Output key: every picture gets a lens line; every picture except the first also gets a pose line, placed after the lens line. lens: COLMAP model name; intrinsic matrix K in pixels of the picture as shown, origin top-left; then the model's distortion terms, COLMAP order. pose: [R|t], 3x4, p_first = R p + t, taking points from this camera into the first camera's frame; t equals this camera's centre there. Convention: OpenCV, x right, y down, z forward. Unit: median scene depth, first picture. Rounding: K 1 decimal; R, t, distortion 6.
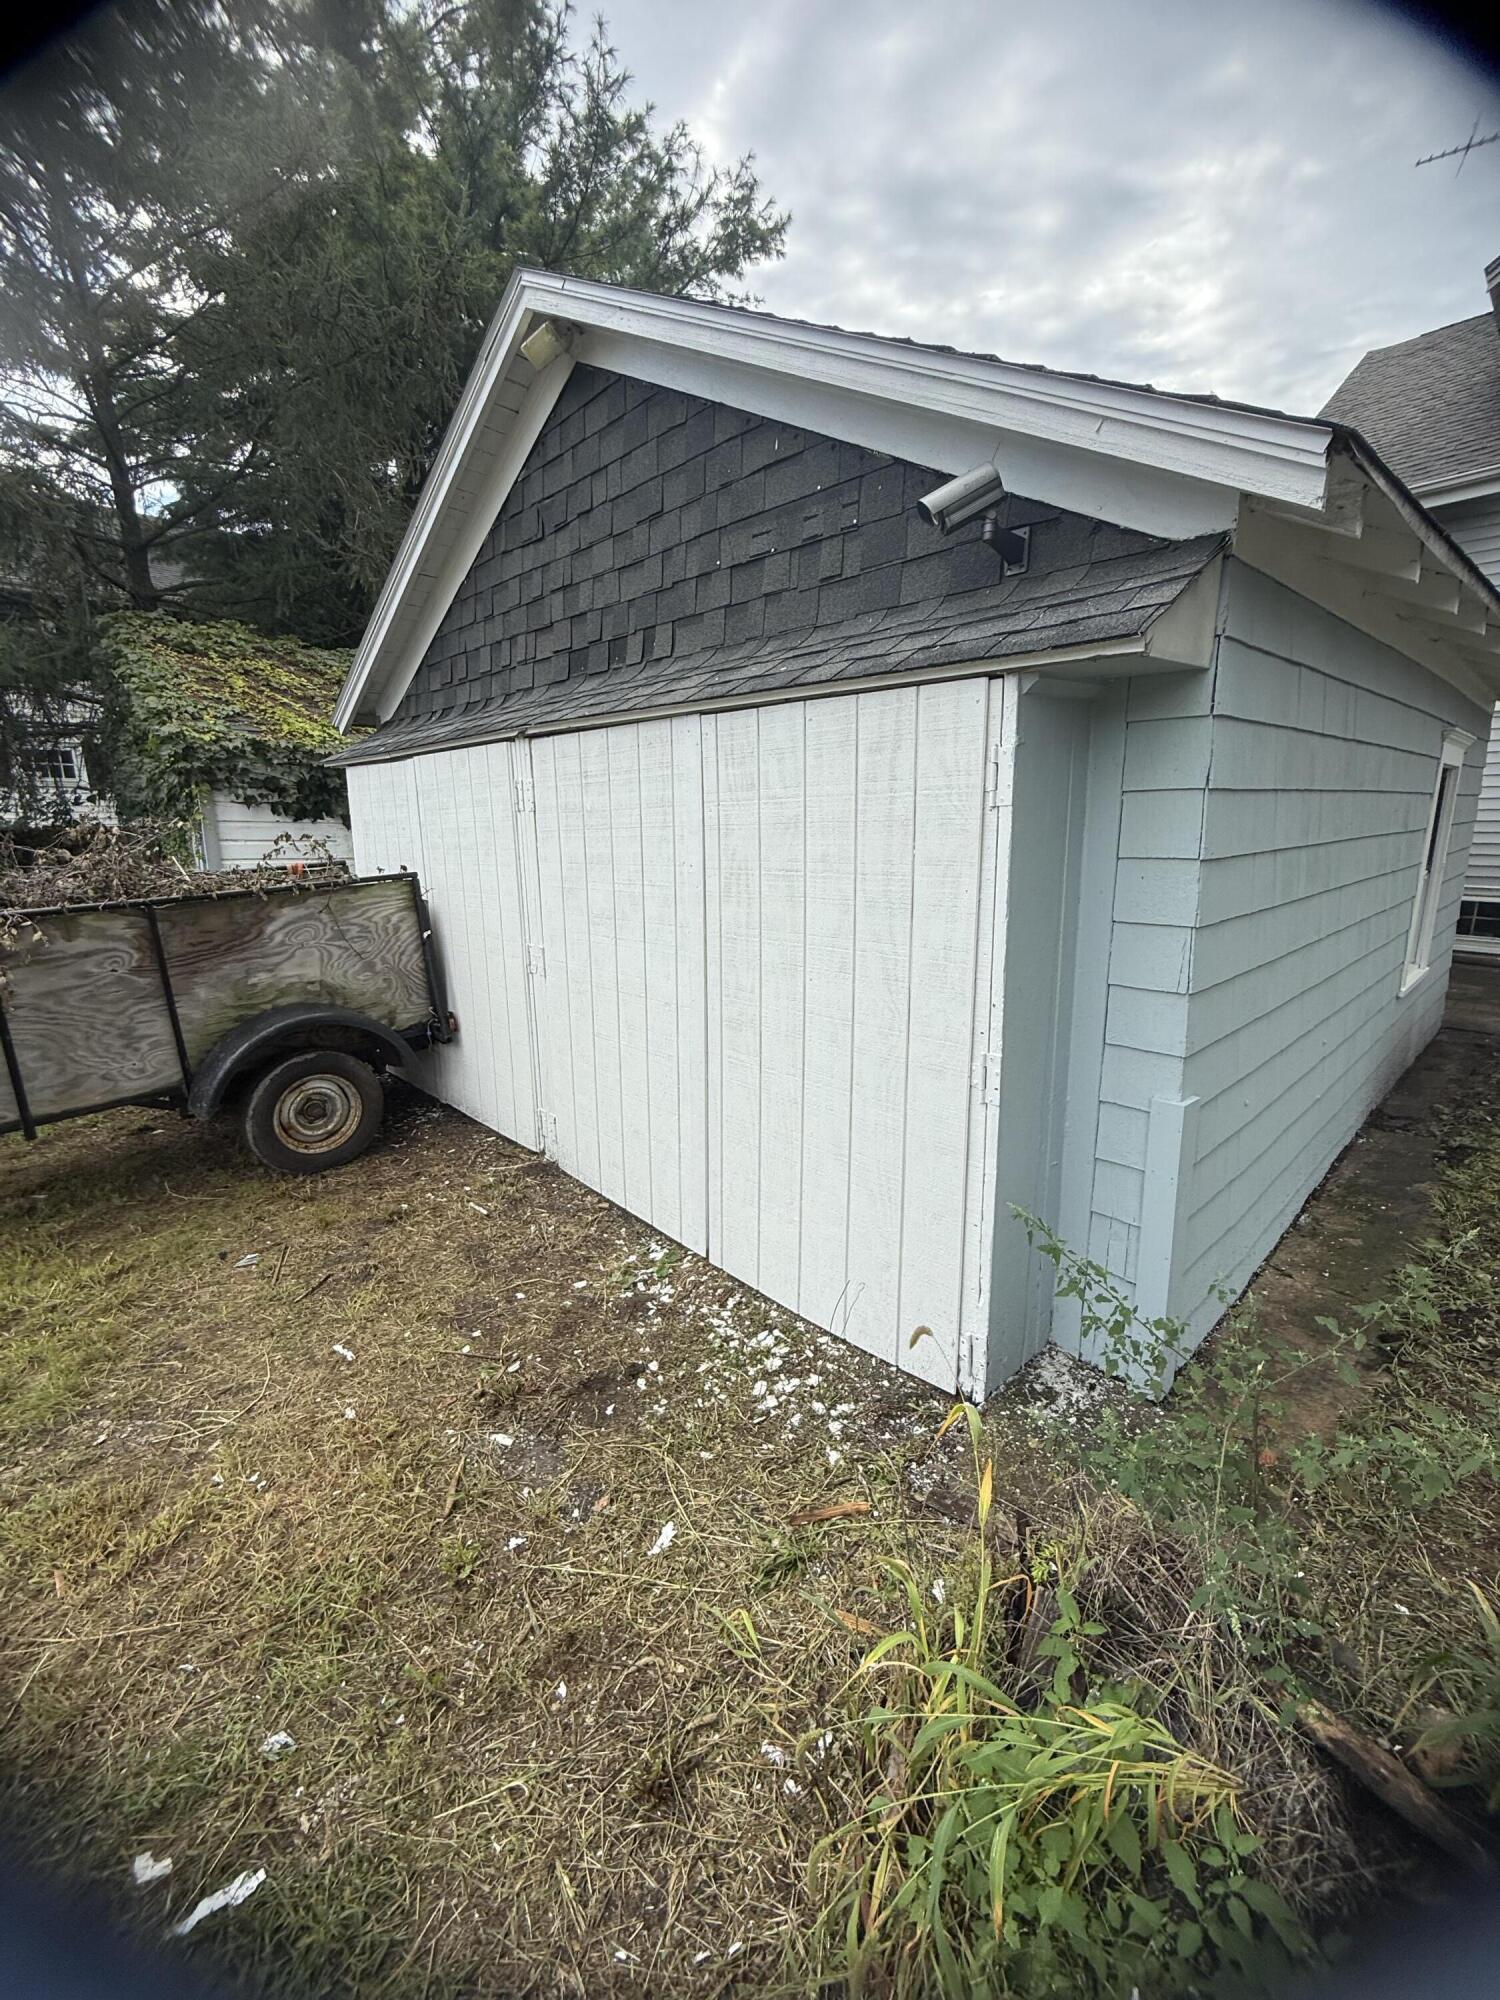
lens RADIAL K [[801.9, 0, 749.6], [0, 801.9, 1003.5], [0, 0, 1]] dist [0.002177, 0.000132]
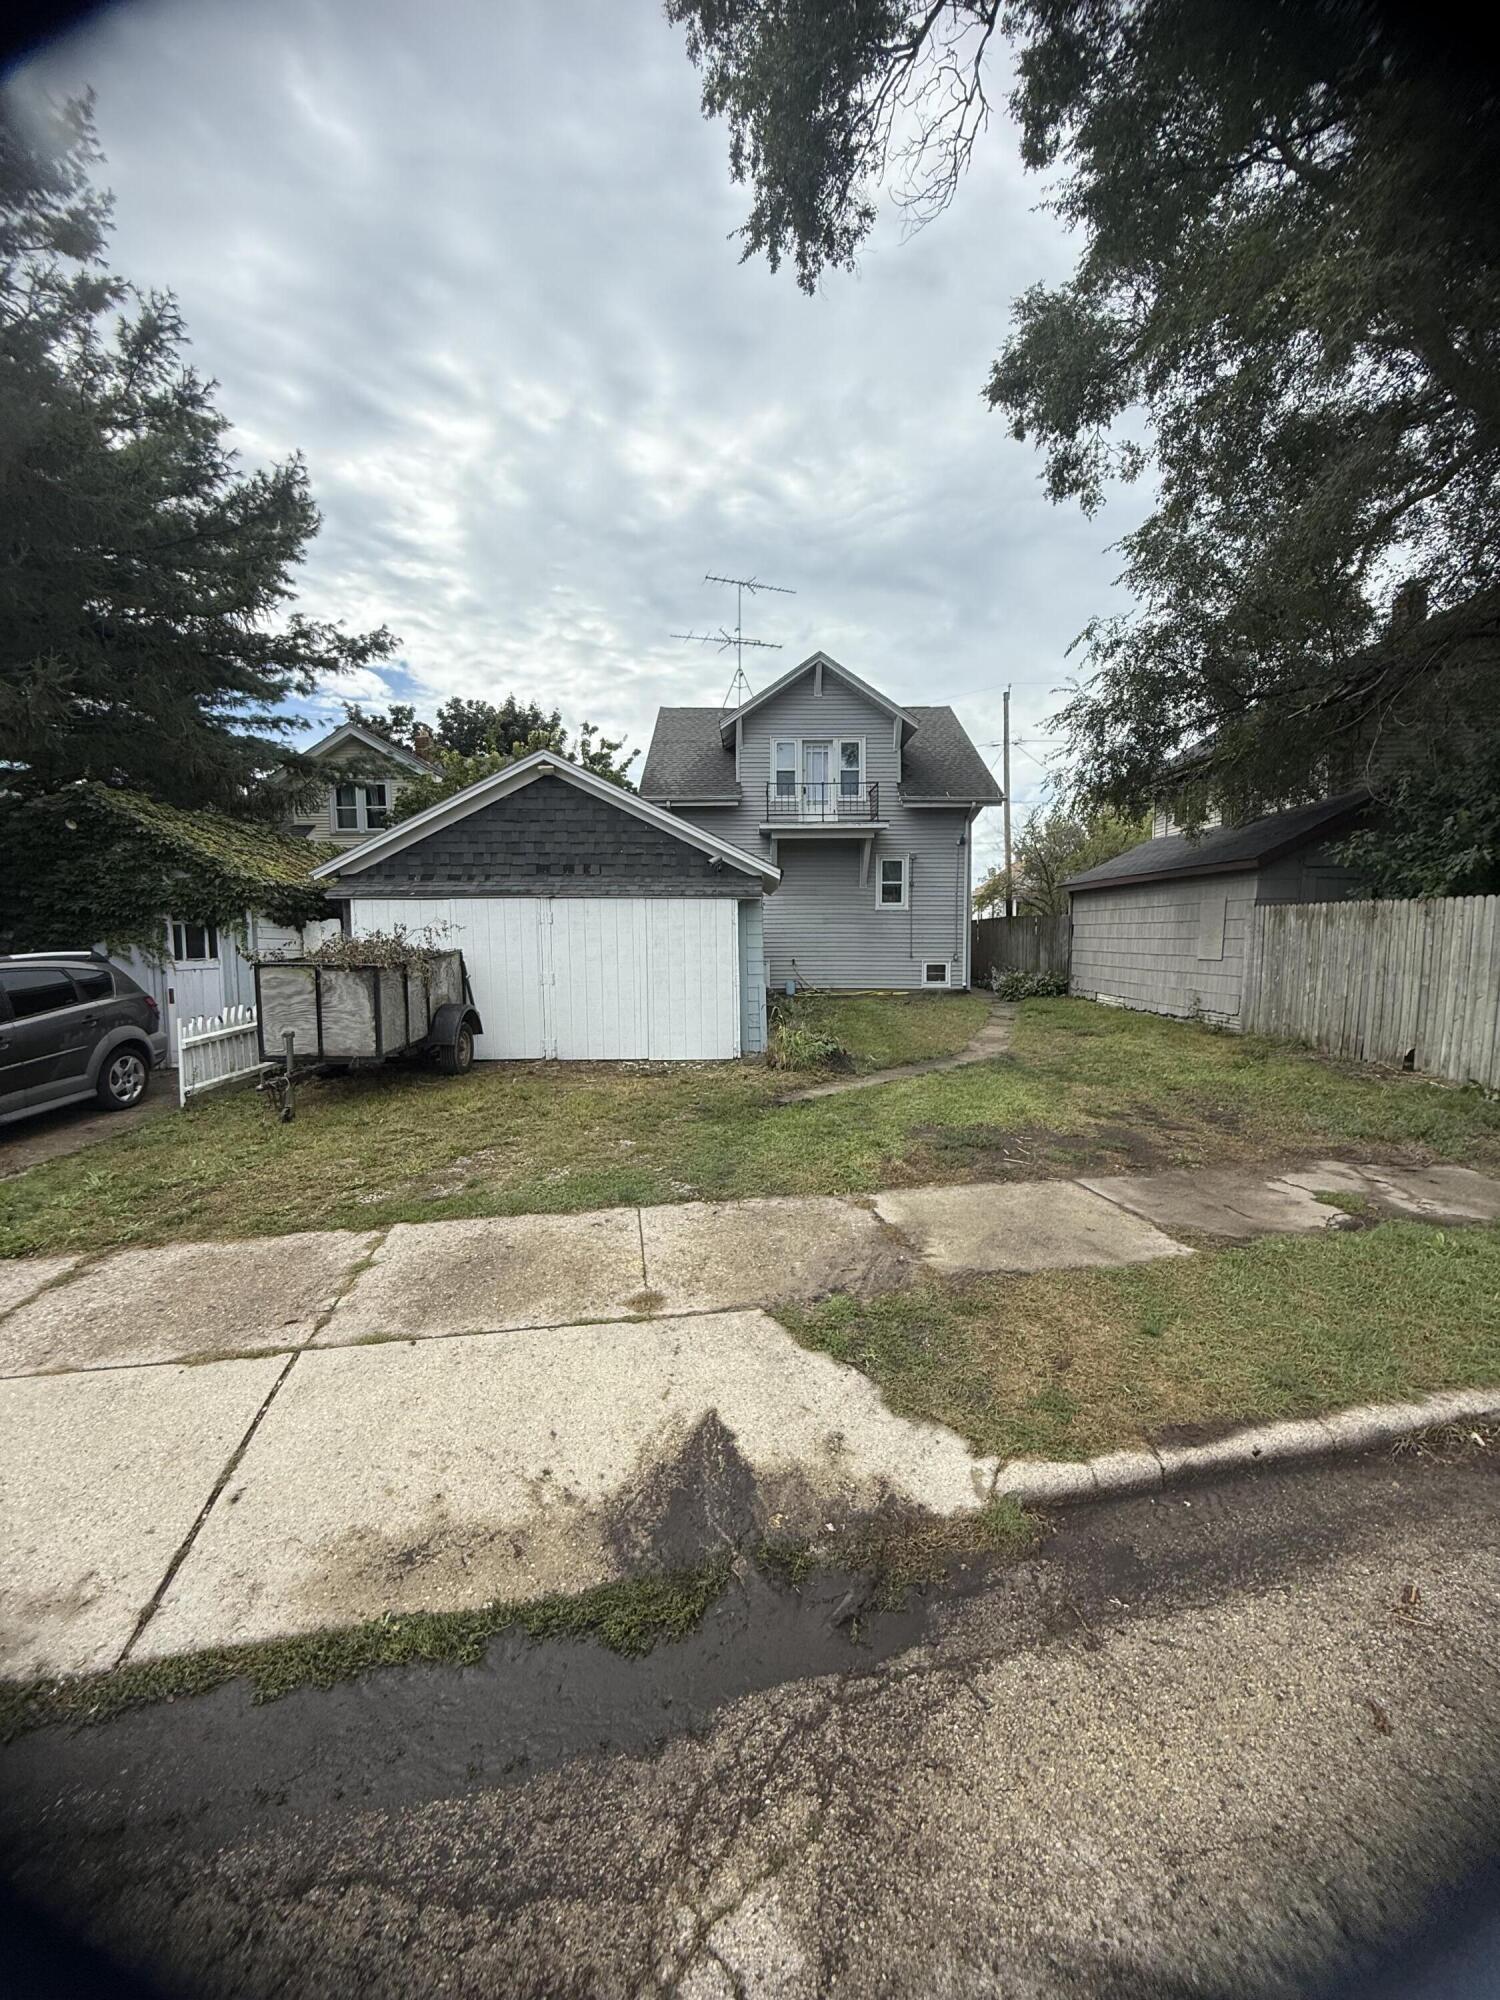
lens RADIAL K [[801.9, 0, 752.1], [0, 801.9, 999.3], [0, 0, 1]] dist [0.002177, 0.000132]
pose [[0.687416, -0.052542, 0.724361, -1.756015], [0.163174, 0.983054, -0.083545, 0.349530], [-0.707696, 0.175627, 0.684340, -1.291503]]
